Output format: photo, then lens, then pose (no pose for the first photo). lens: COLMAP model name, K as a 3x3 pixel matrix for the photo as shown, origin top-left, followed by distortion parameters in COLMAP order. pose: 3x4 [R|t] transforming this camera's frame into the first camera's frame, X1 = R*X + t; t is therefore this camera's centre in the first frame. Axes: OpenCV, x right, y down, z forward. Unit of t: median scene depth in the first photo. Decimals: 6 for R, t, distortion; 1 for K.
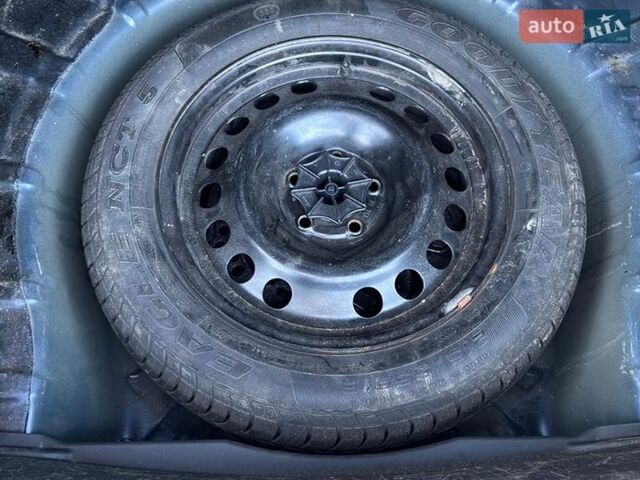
lens RADIAL K [[580.4, 0, 320.0], [0, 580.4, 240.0], [0, 0, 1]] dist [0.151731, -0.308183]
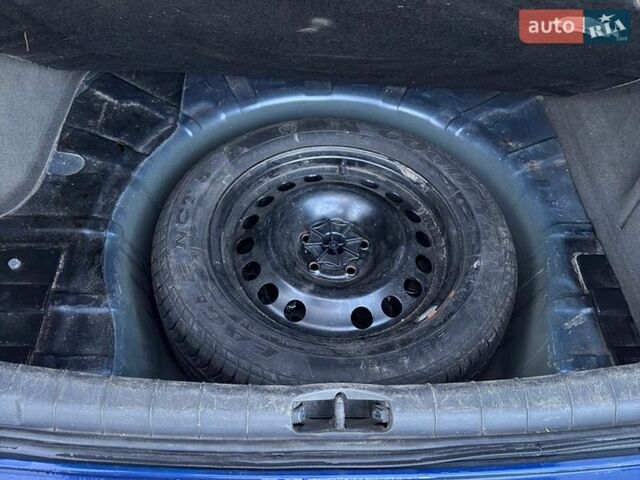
lens RADIAL K [[580.4, 0, 320.0], [0, 580.4, 240.0], [0, 0, 1]] dist [0.151731, -0.308183]
pose [[0.999100, 0.022751, 0.035813, -0.062374], [-0.012504, 0.964472, -0.263890, 0.267722], [-0.040544, 0.263204, 0.963888, -0.323214]]
